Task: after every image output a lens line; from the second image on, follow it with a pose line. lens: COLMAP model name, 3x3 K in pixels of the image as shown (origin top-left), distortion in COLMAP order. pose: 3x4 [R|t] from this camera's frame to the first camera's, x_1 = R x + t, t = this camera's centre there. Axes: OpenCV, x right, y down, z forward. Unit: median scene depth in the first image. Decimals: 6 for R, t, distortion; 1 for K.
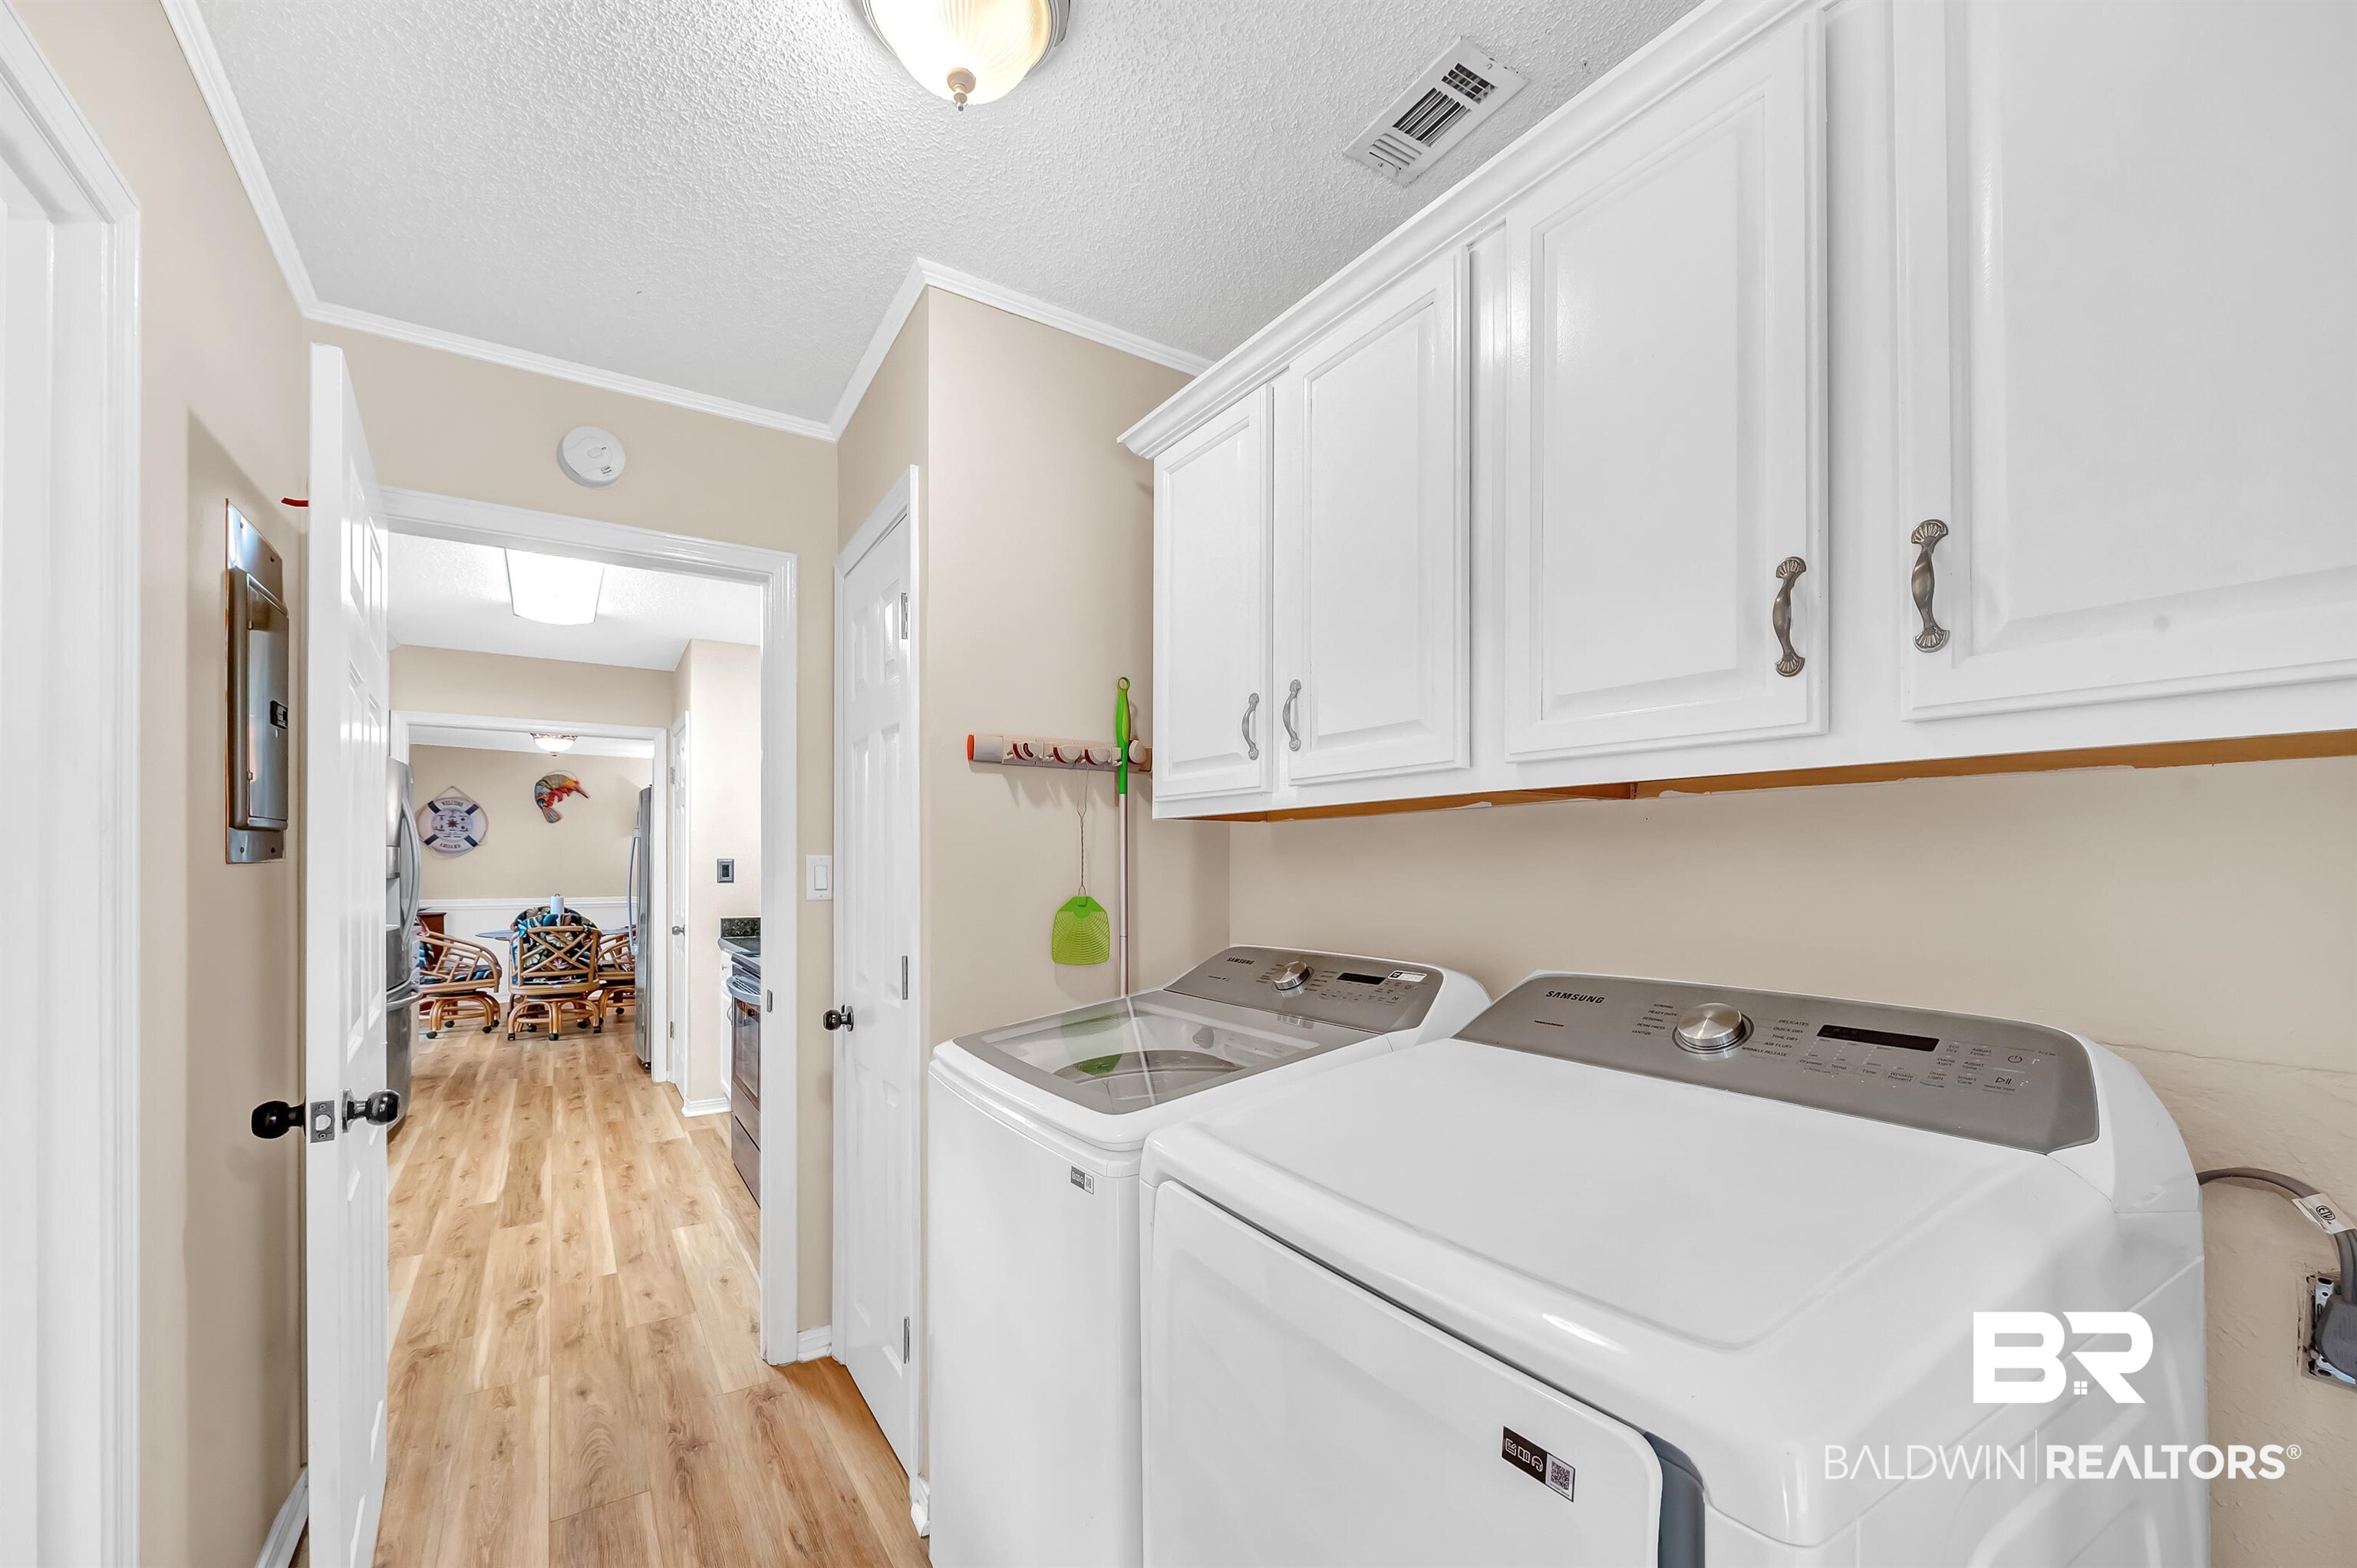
lens RADIAL K [[936.7, 0, 1196.3], [0, 936.7, 858.8], [0, 0, 1]] dist [-0.001535, -0.000636]
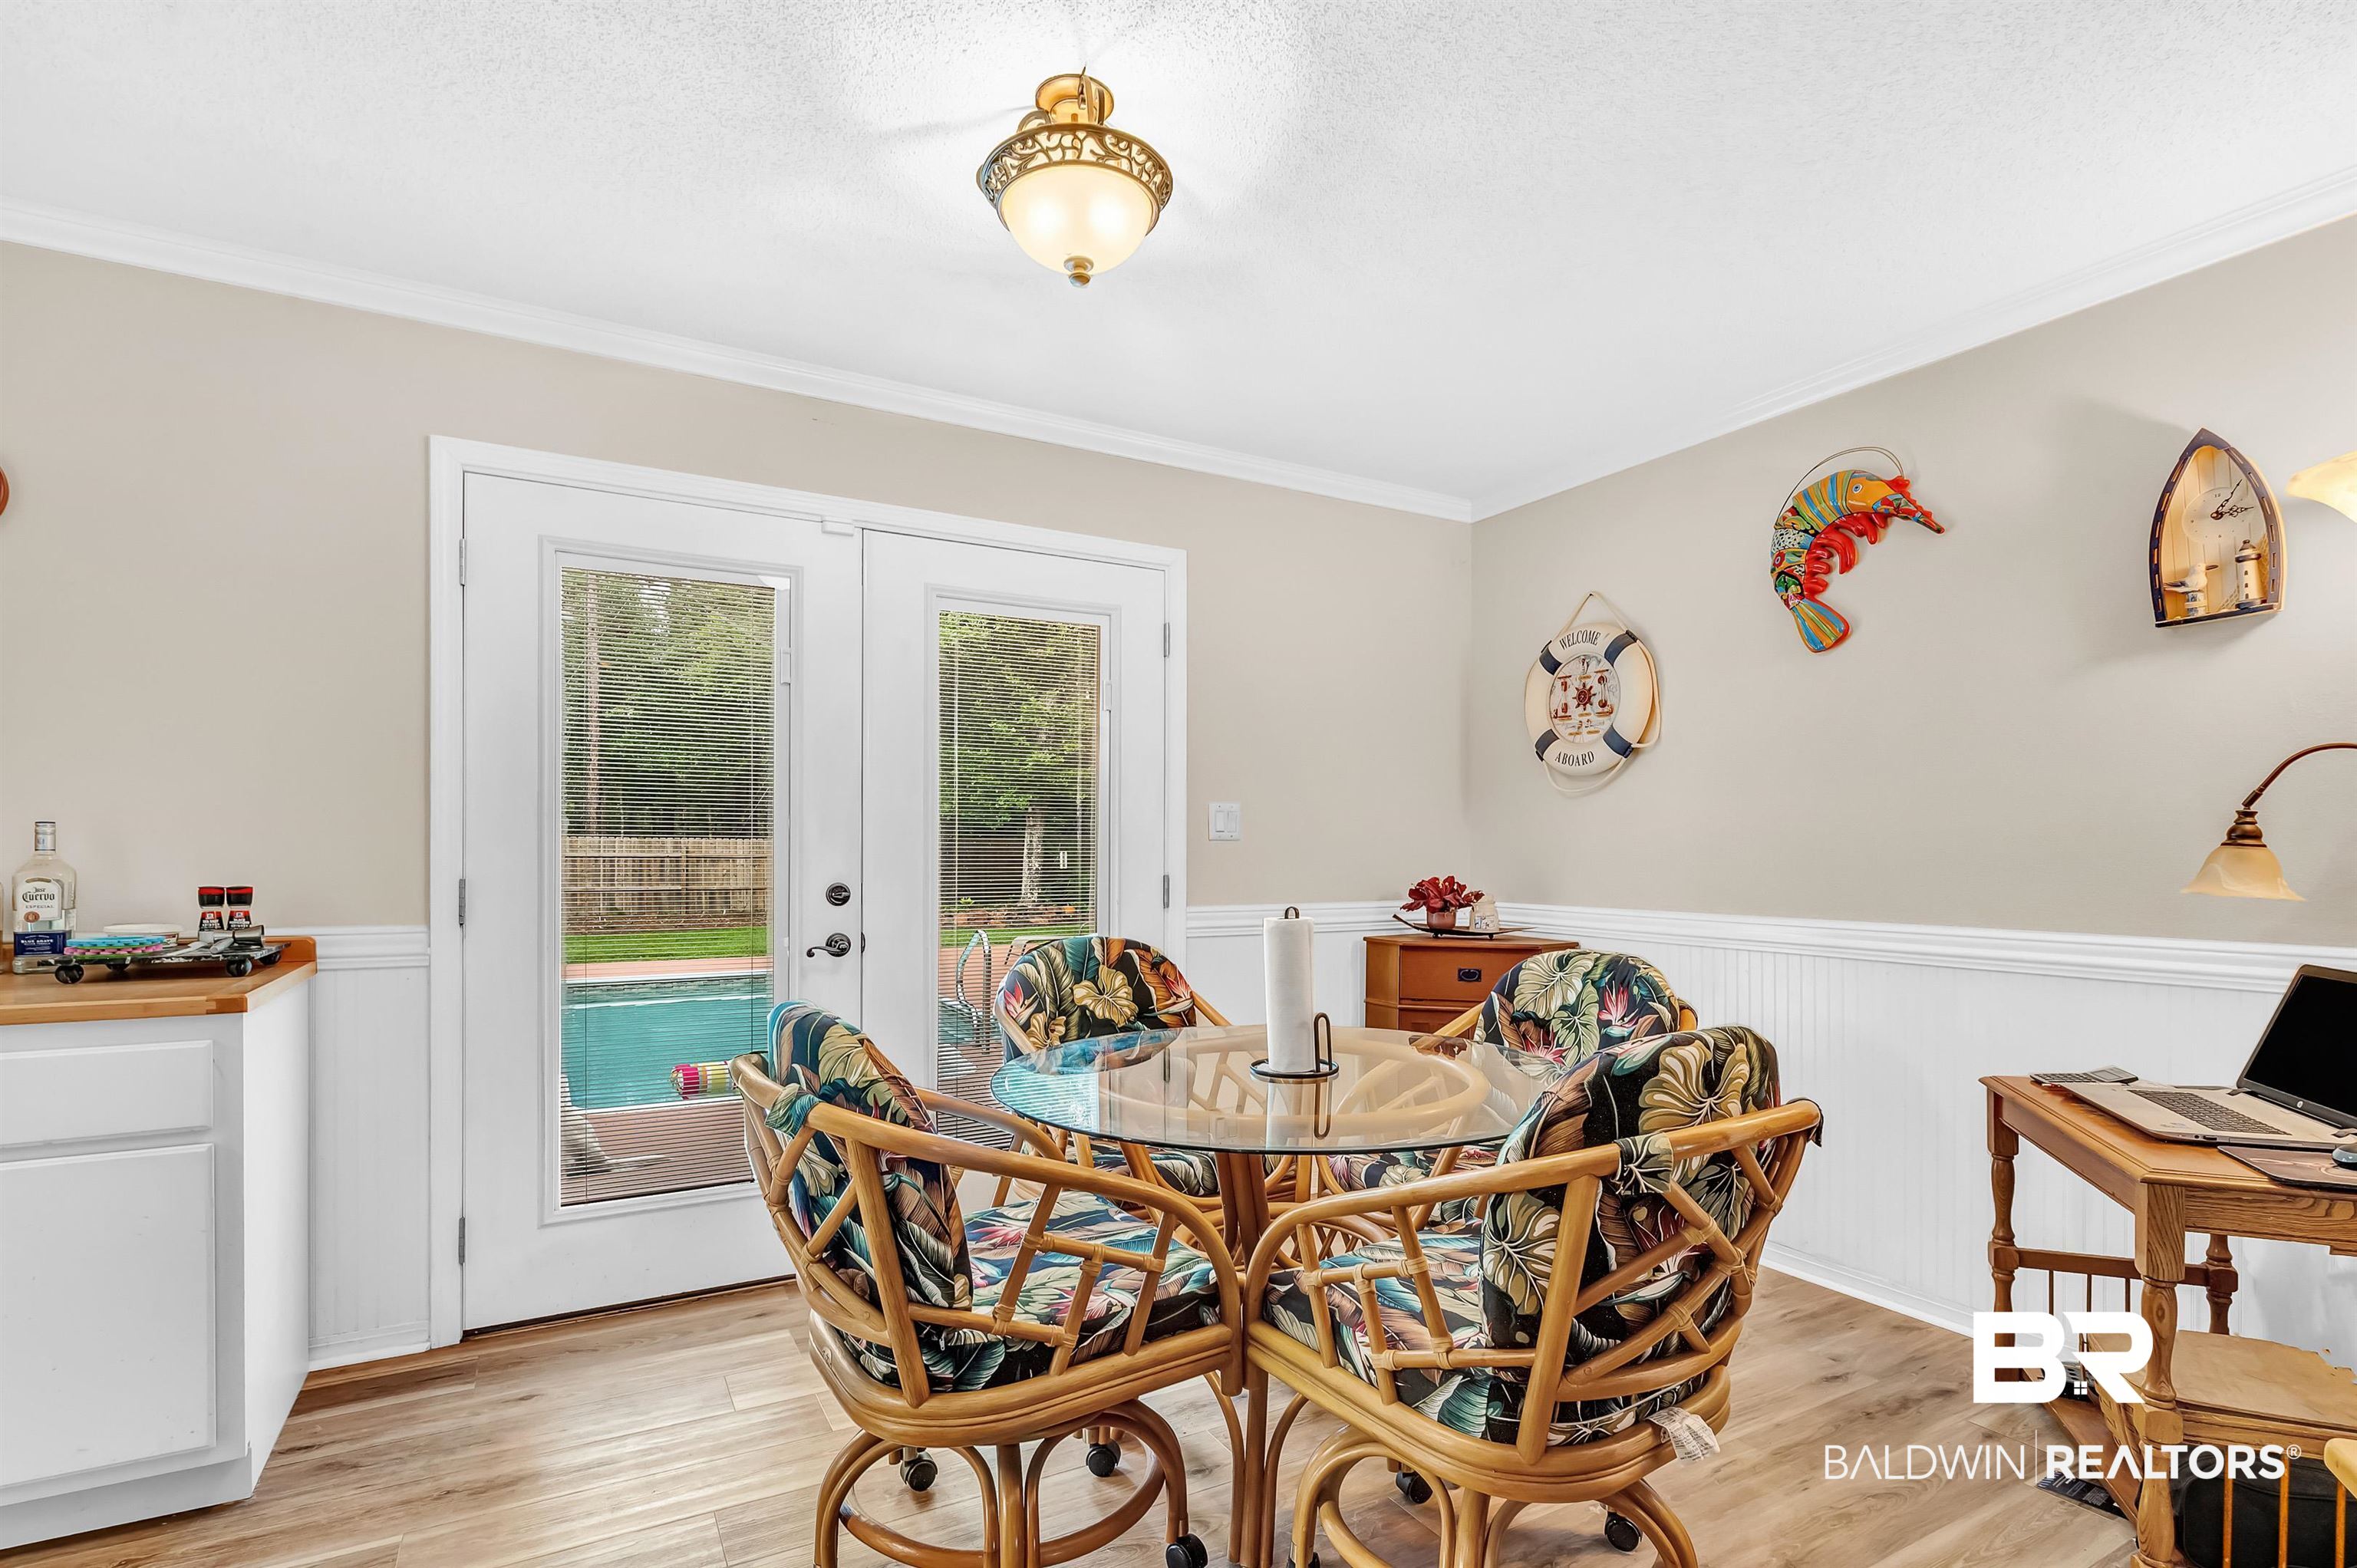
lens RADIAL K [[1158.0, 0, 1164.8], [0, 1158.0, 823.1], [0, 0, 1]] dist [-0.000218, 0.000349]
pose [[-0.080010, -0.019354, -0.996606, -0.444815], [0.004079, 0.999797, -0.019744, 0.021477], [0.996786, -0.005645, -0.079915, 1.095326]]
